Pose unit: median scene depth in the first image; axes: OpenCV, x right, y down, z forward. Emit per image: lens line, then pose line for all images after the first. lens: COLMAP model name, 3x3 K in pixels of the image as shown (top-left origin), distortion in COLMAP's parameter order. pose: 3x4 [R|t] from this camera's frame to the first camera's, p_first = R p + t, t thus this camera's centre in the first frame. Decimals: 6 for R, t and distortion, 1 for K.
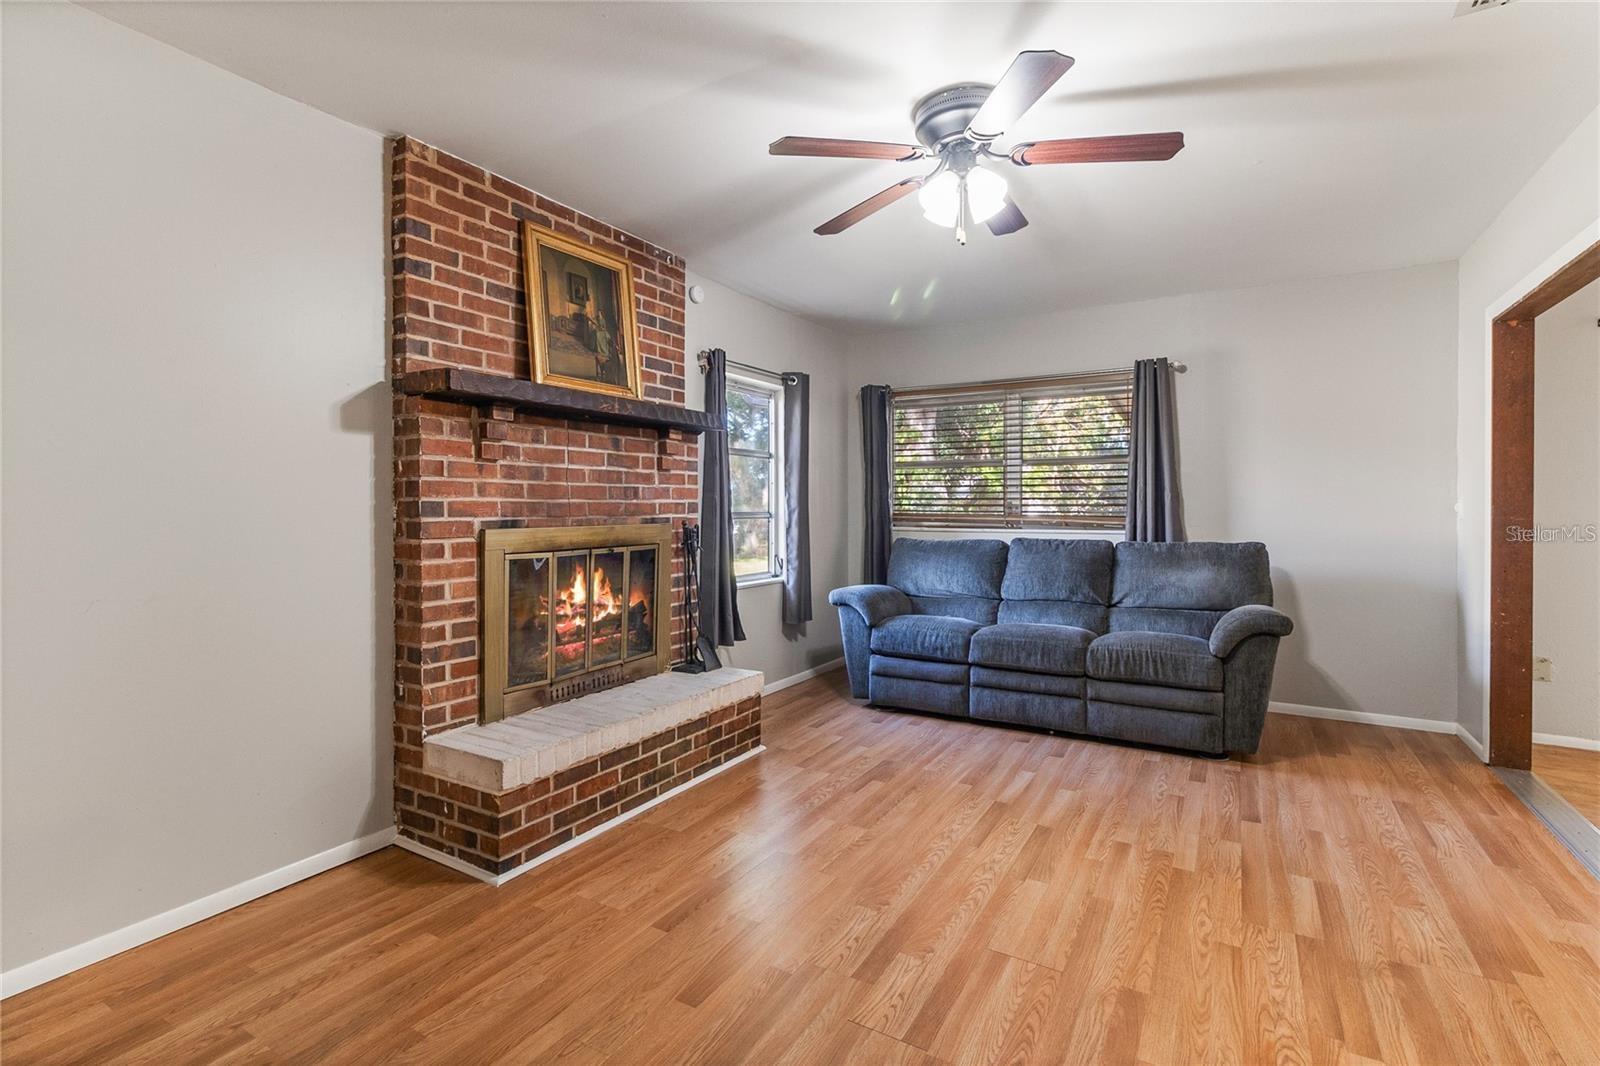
lens RADIAL K [[751.6, 0, 797.3], [0, 751.6, 510.1], [0, 0, 1]] dist [0.001533, 0.002511]
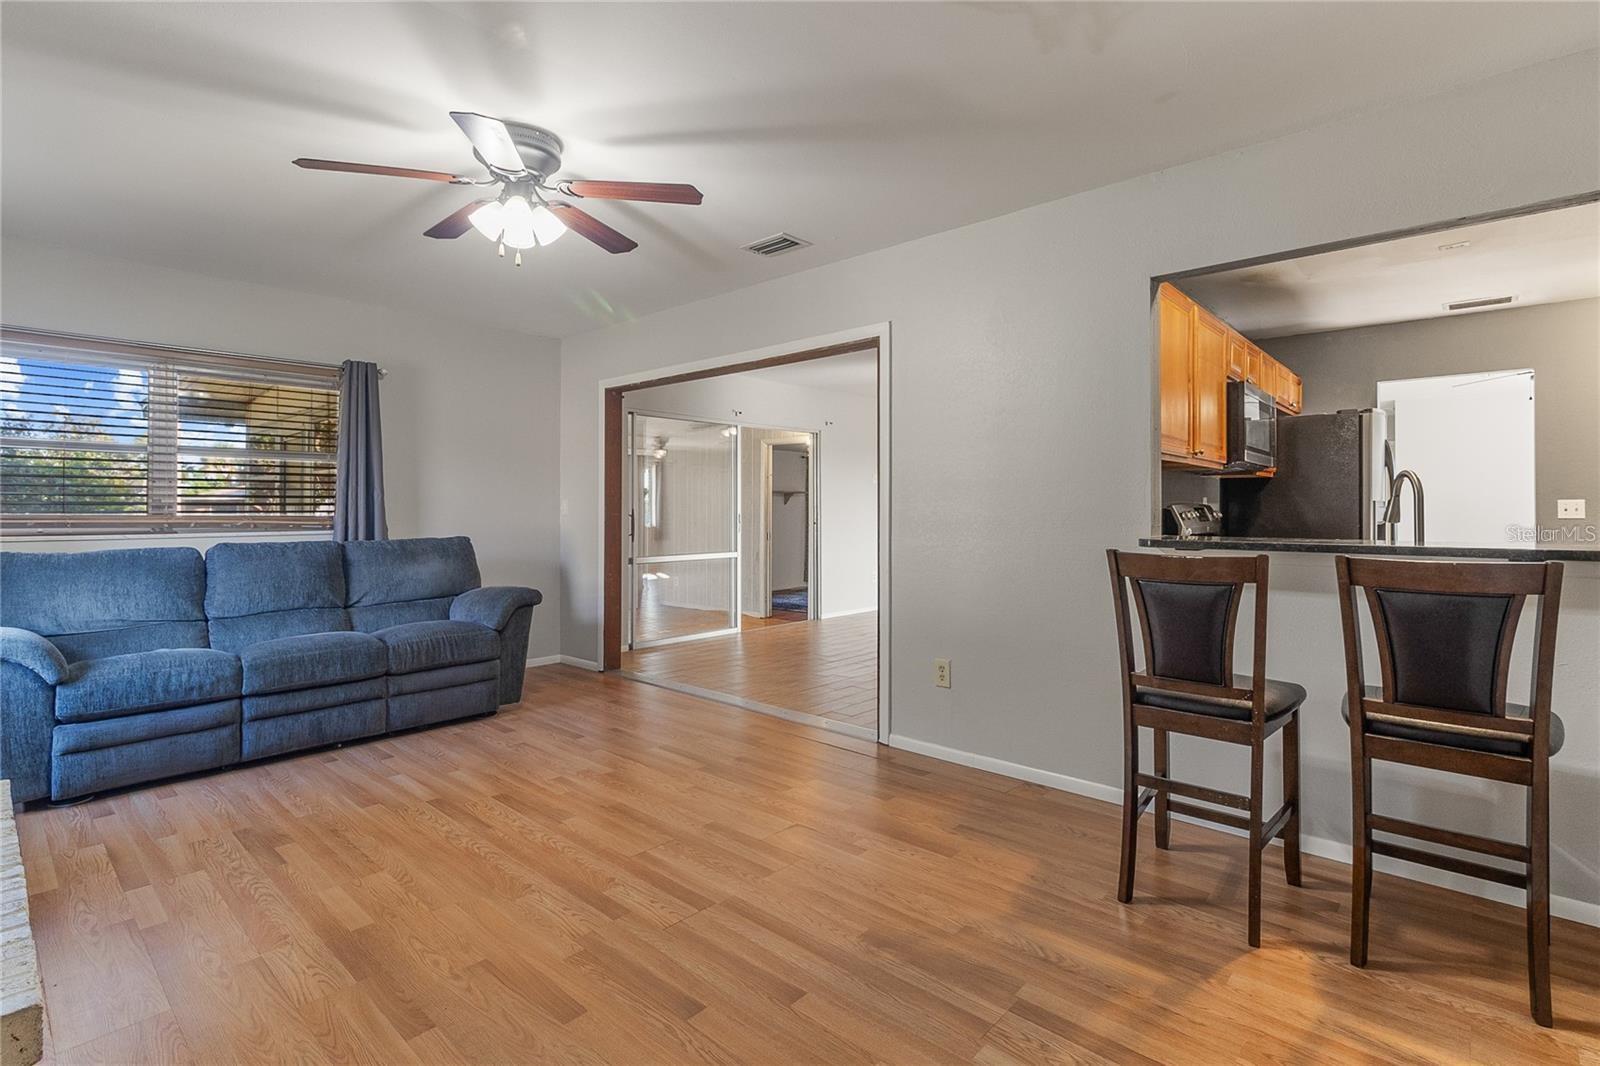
lens RADIAL K [[751.6, 0, 809.3], [0, 751.6, 506.5], [0, 0, 1]] dist [0.001533, 0.002511]
pose [[0.195224, 0.003207, 0.980754, -0.564344], [0.000216, 0.999994, -0.003313, -0.001597], [-0.980759, 0.000859, 0.195222, 0.277949]]
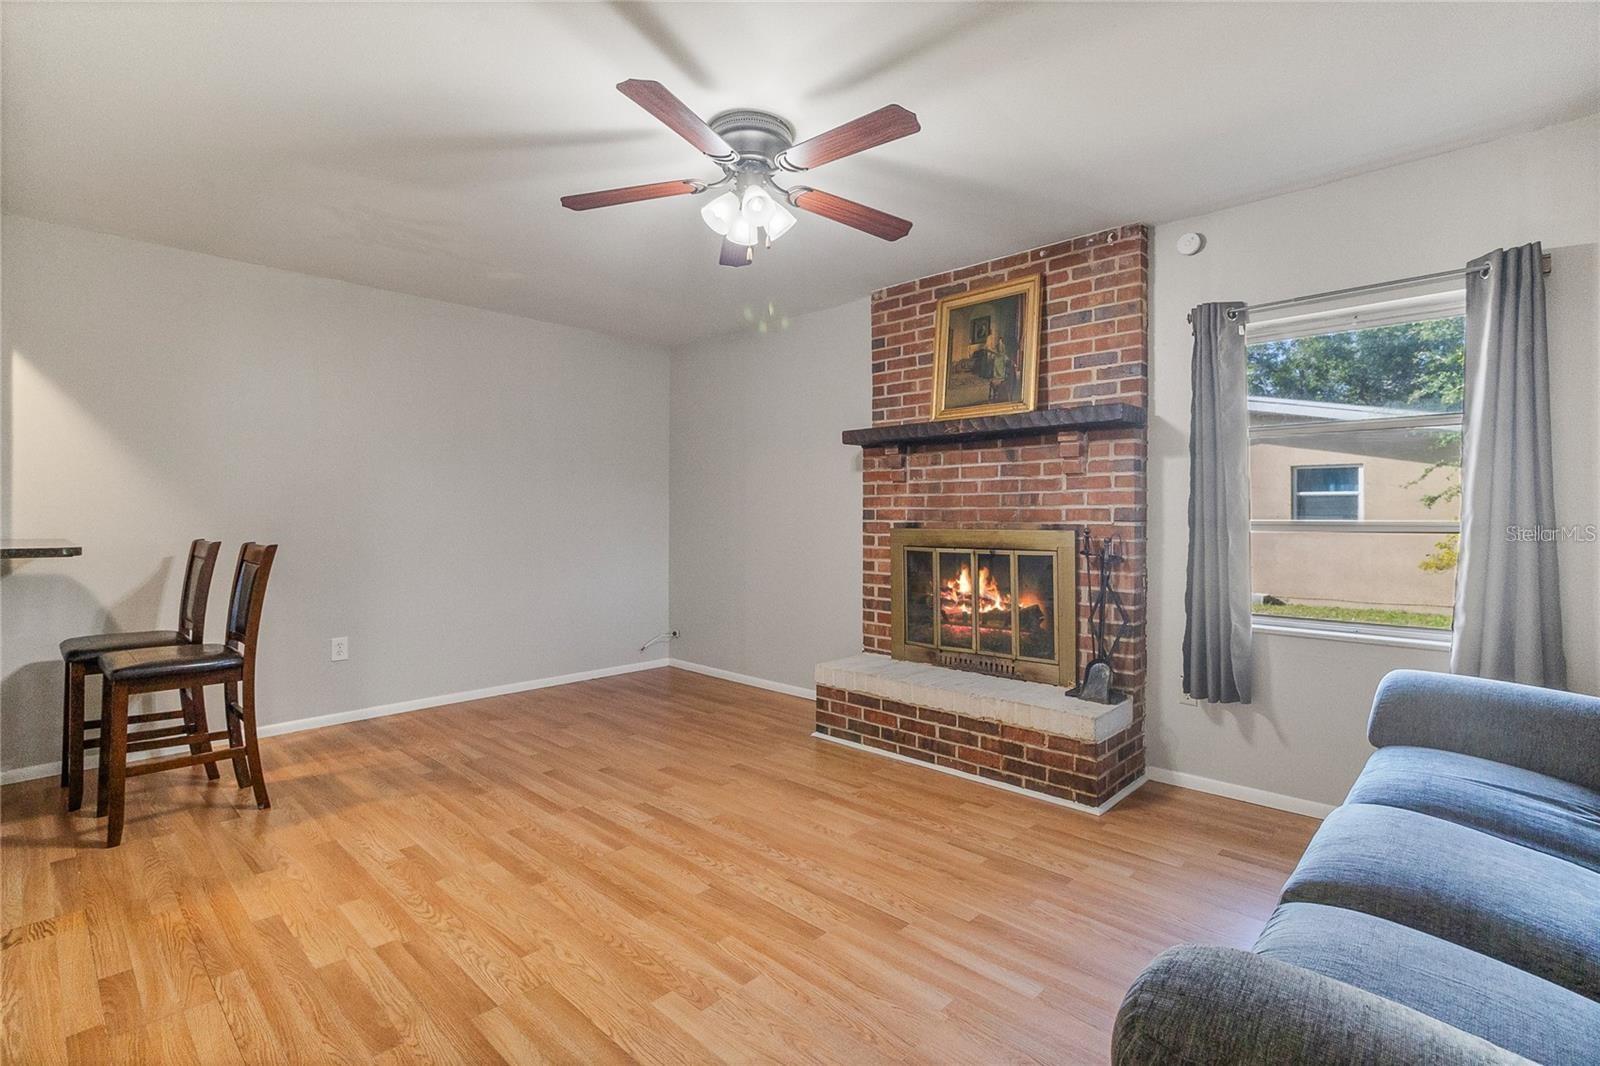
lens RADIAL K [[751.6, 0, 800.7], [0, 751.6, 513.0], [0, 0, 1]] dist [0.001533, 0.002511]
pose [[-0.231194, -0.002170, -0.972905, 0.897521], [-0.004446, 0.999989, -0.001174, -0.002133], [0.972898, 0.004054, -0.231201, 0.969093]]
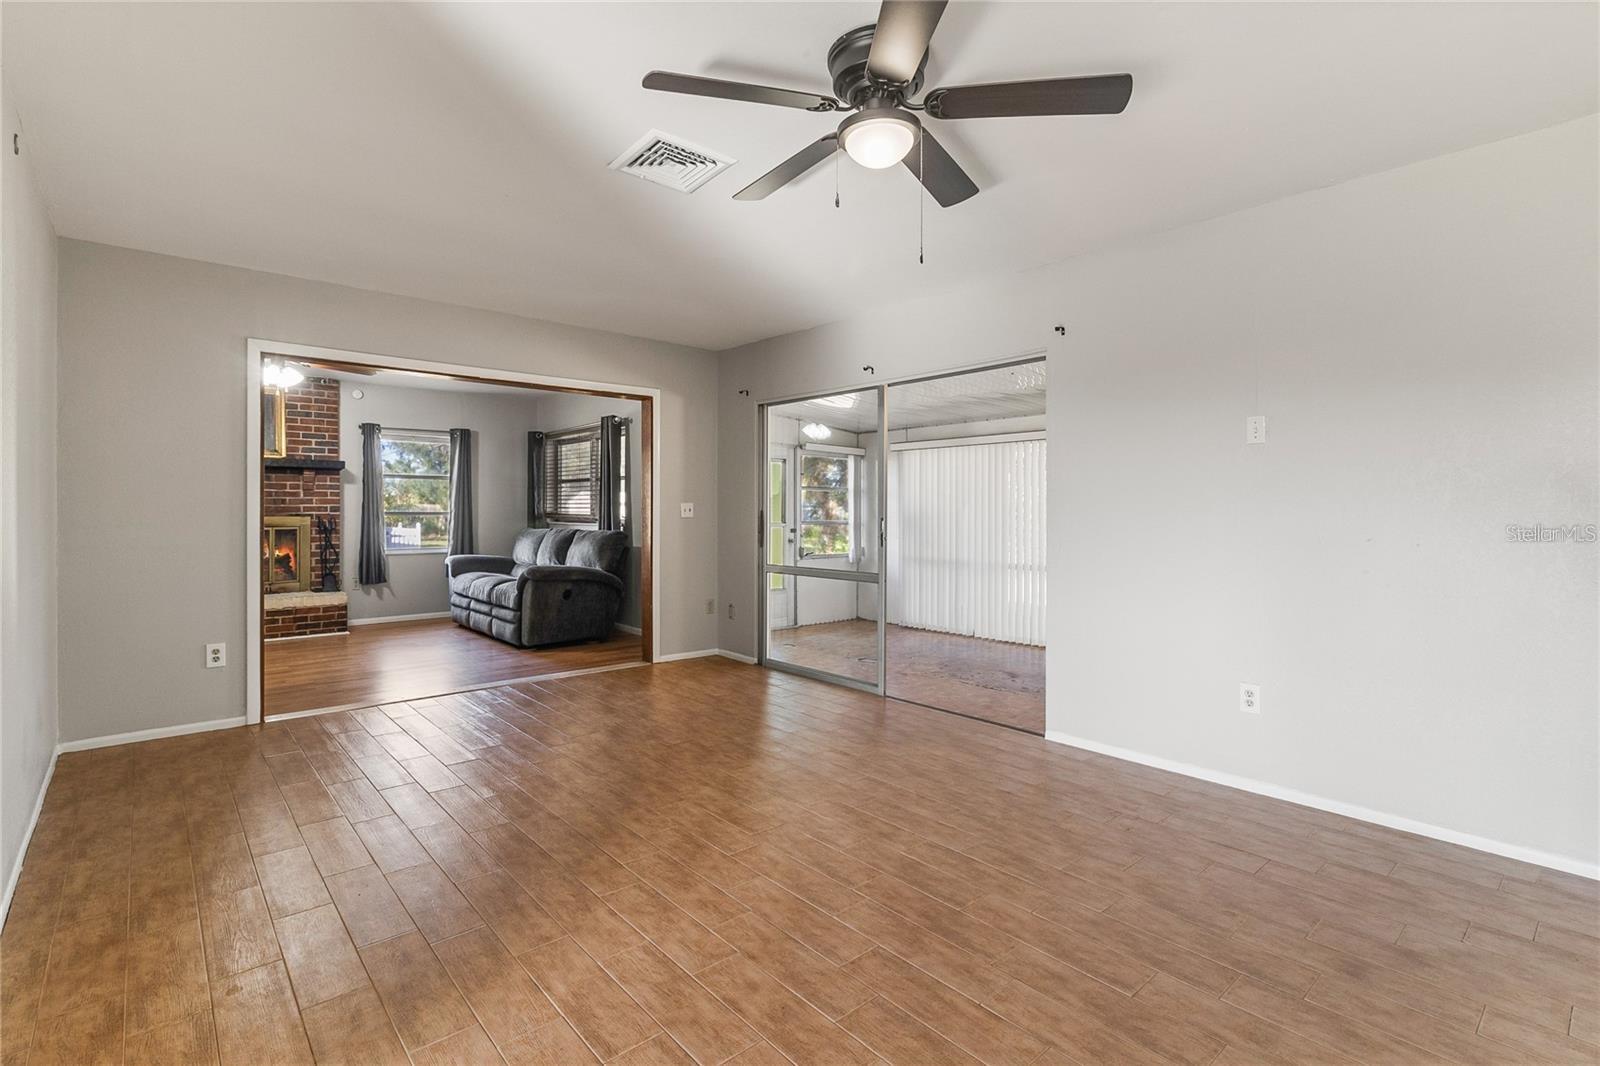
lens RADIAL K [[751.6, 0, 794.4], [0, 751.6, 506.8], [0, 0, 1]] dist [0.001533, 0.002511]
pose [[0.945648, -0.000276, -0.325193, 1.847171], [-0.001517, 0.999985, -0.005260, 0.000206], [0.325190, 0.005468, 0.945633, -0.506867]]
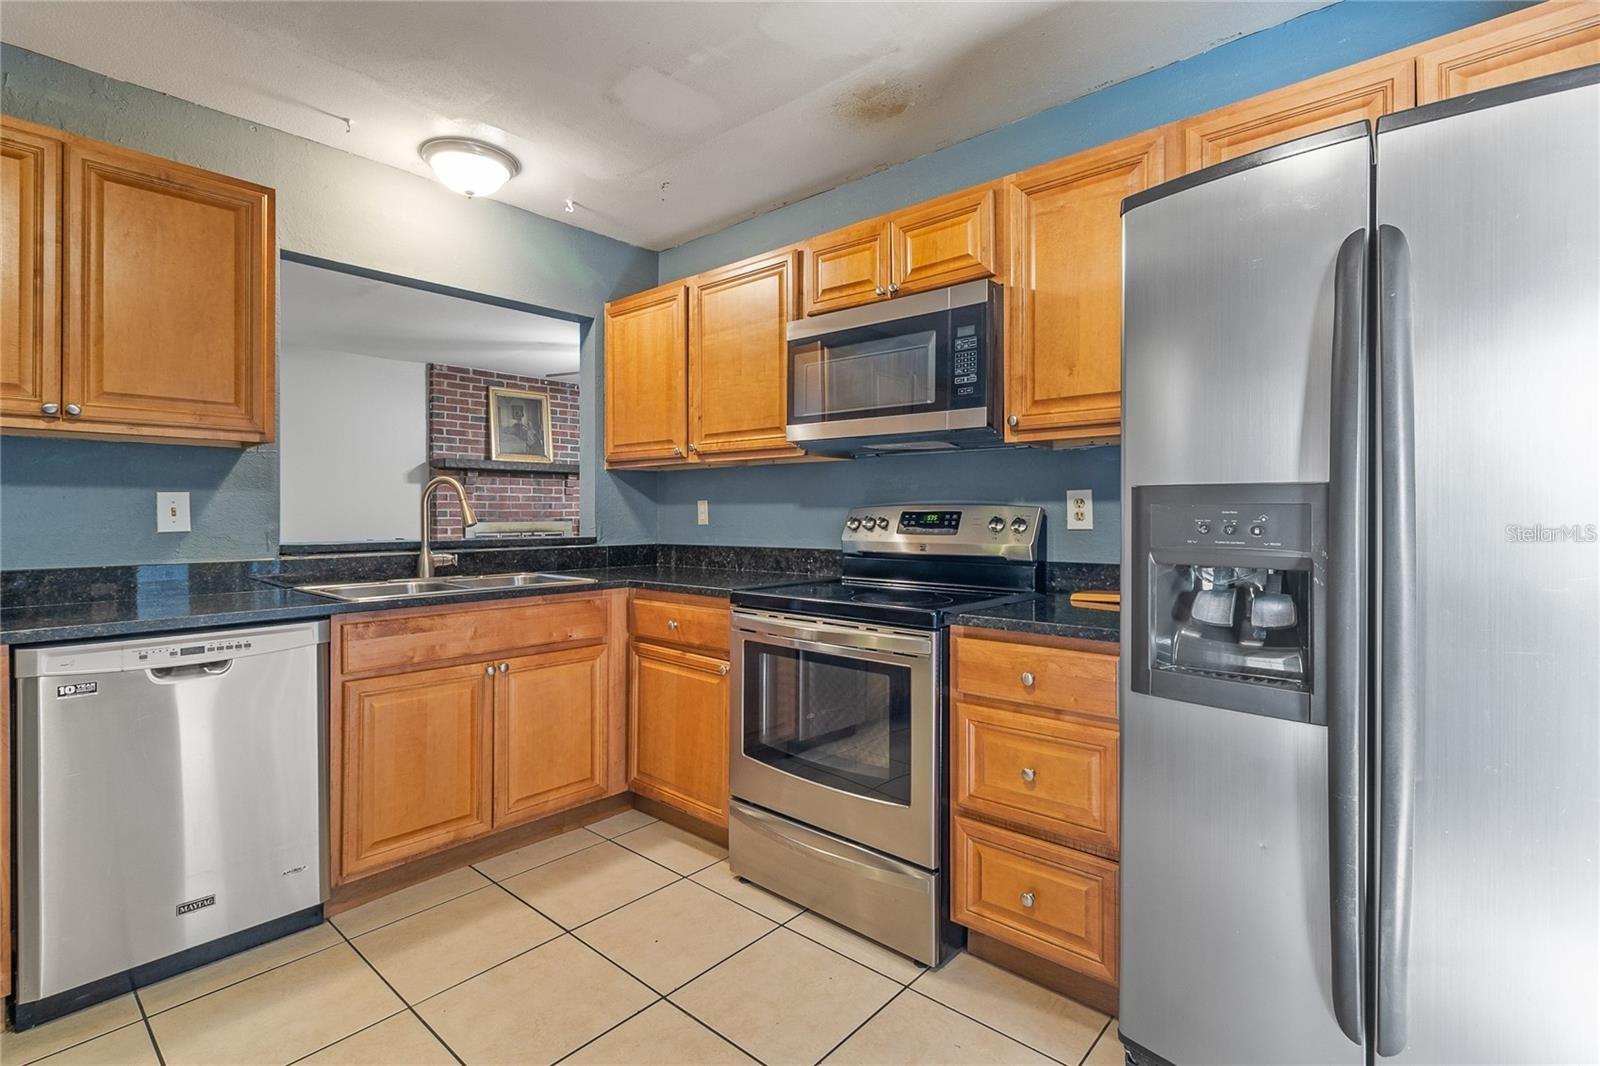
lens RADIAL K [[751.6, 0, 792.3], [0, 751.6, 513.1], [0, 0, 1]] dist [0.001533, 0.002511]
pose [[0.980534, 0.001873, -0.196339, 0.880670], [-0.002266, 0.999996, -0.001779, -0.001995], [0.196335, 0.002189, 0.980534, -0.934414]]
